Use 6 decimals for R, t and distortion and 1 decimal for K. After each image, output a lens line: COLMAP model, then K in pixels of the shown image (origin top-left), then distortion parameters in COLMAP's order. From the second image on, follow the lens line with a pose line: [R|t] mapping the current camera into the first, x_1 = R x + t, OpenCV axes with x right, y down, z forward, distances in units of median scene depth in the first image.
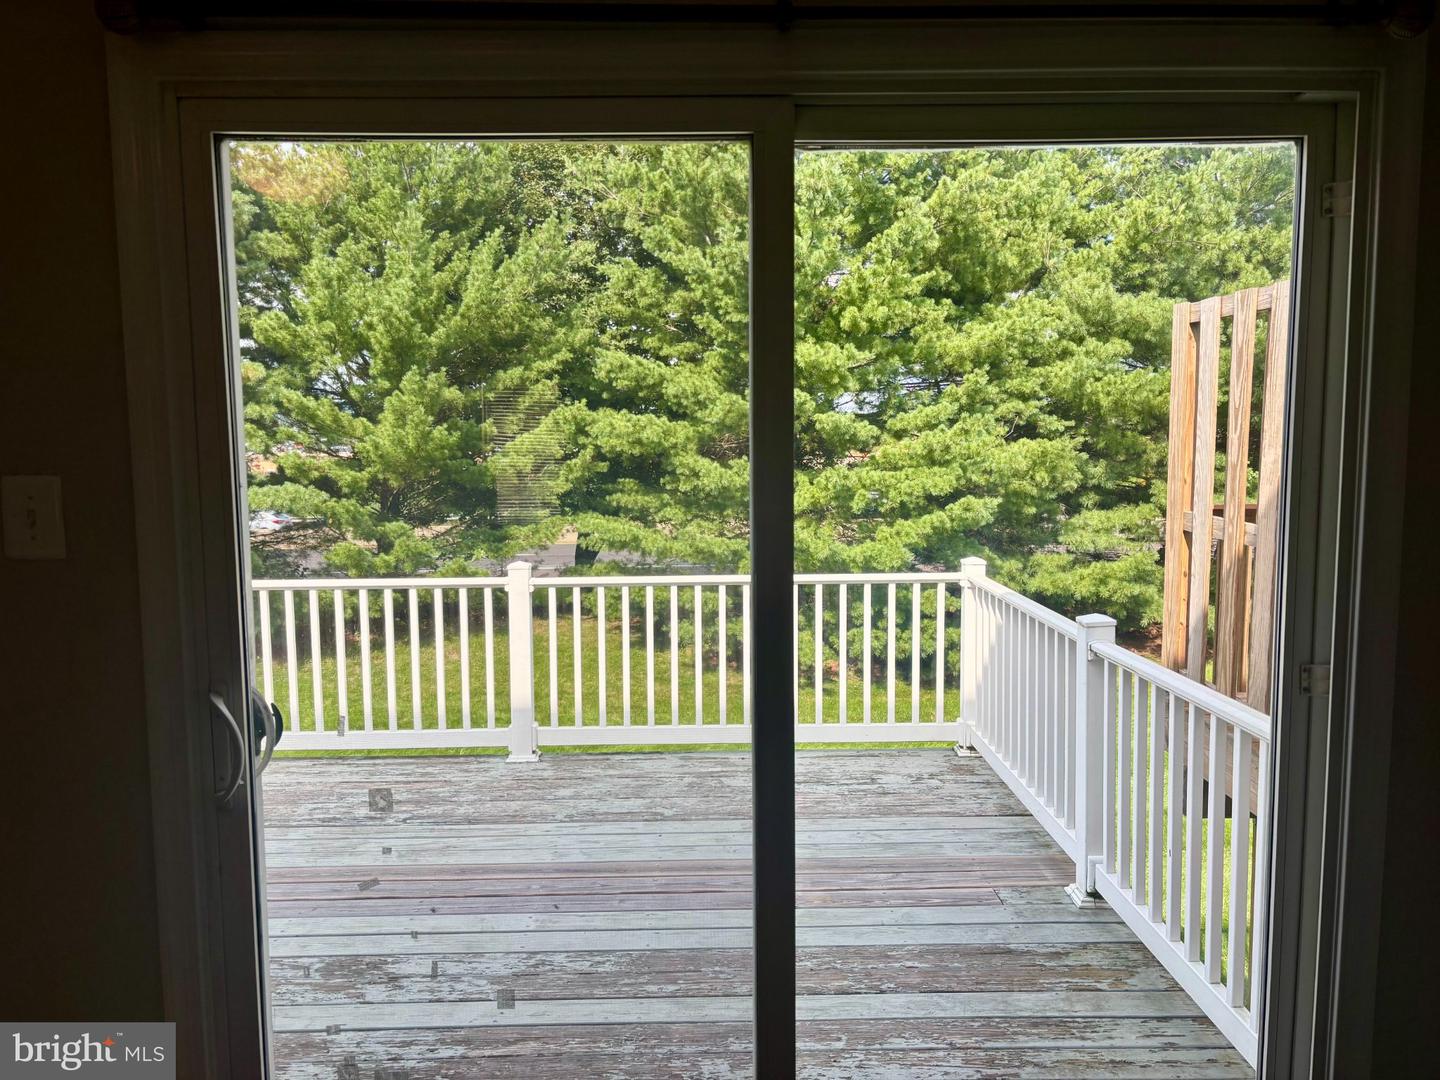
lens RADIAL K [[1121.7, 0, 720.0], [0, 1121.7, 540.0], [0, 0, 1]] dist [0.073844, -0.070200]
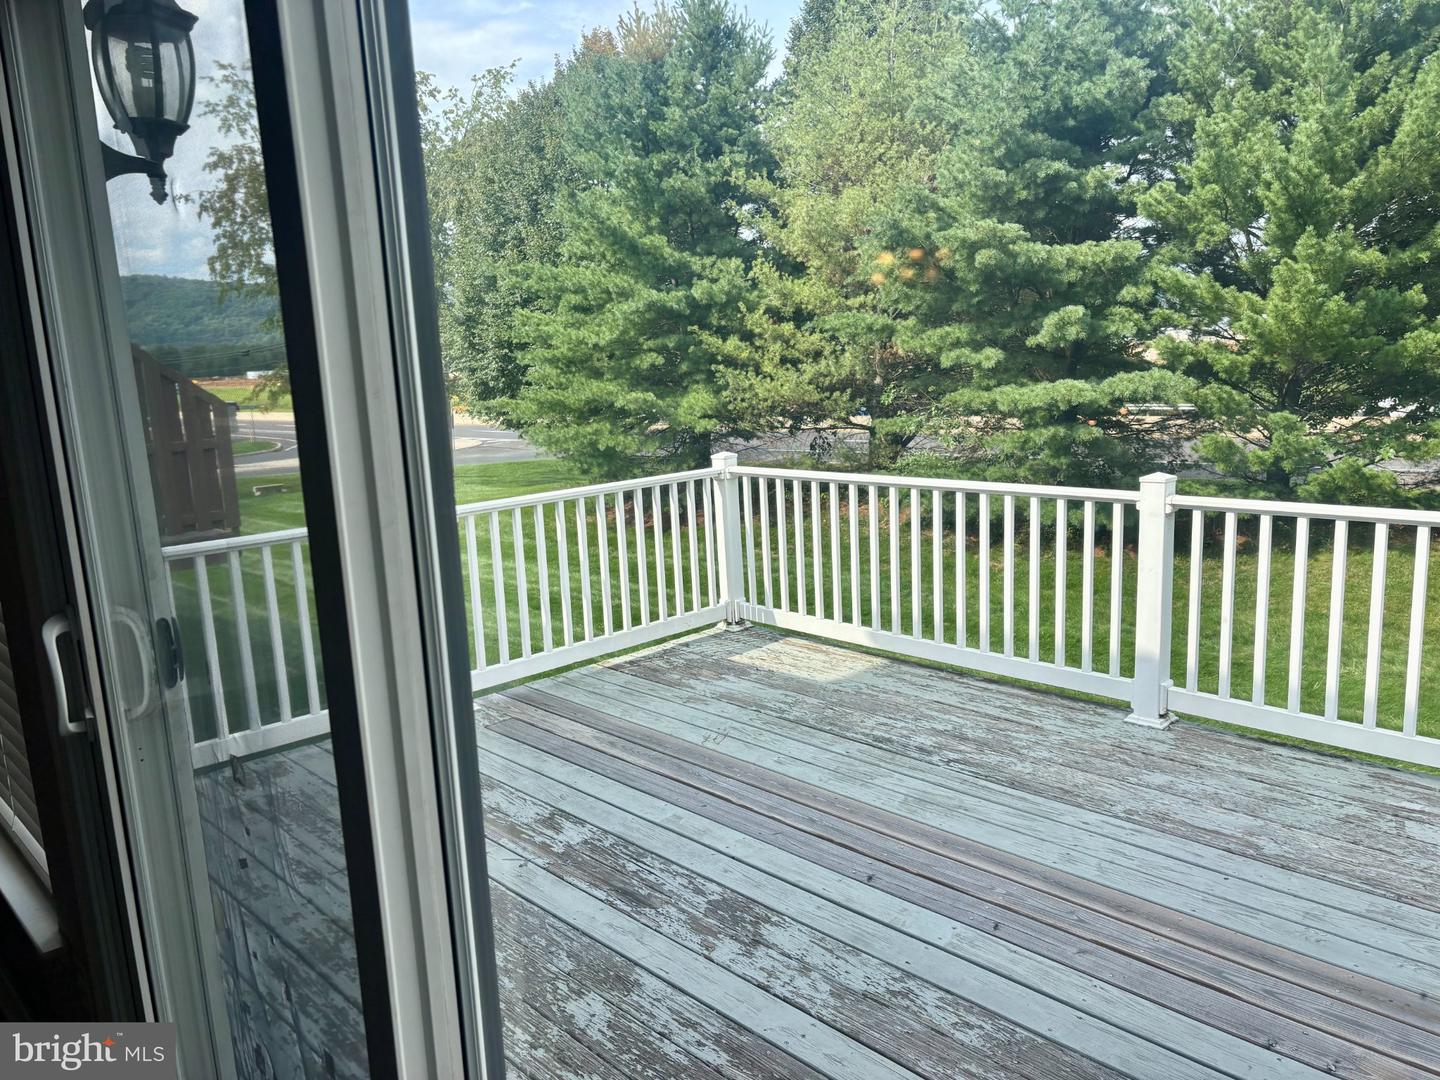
lens RADIAL K [[1092.3, 0, 720.2], [0, 1092.3, 561.7], [0, 0, 1]] dist [0.060188, -0.077573]
pose [[0.670659, 0.120646, -0.731889, 0.176522], [-0.029049, 0.990199, 0.136607, -0.014925], [0.741197, -0.070356, 0.667590, 0.262752]]
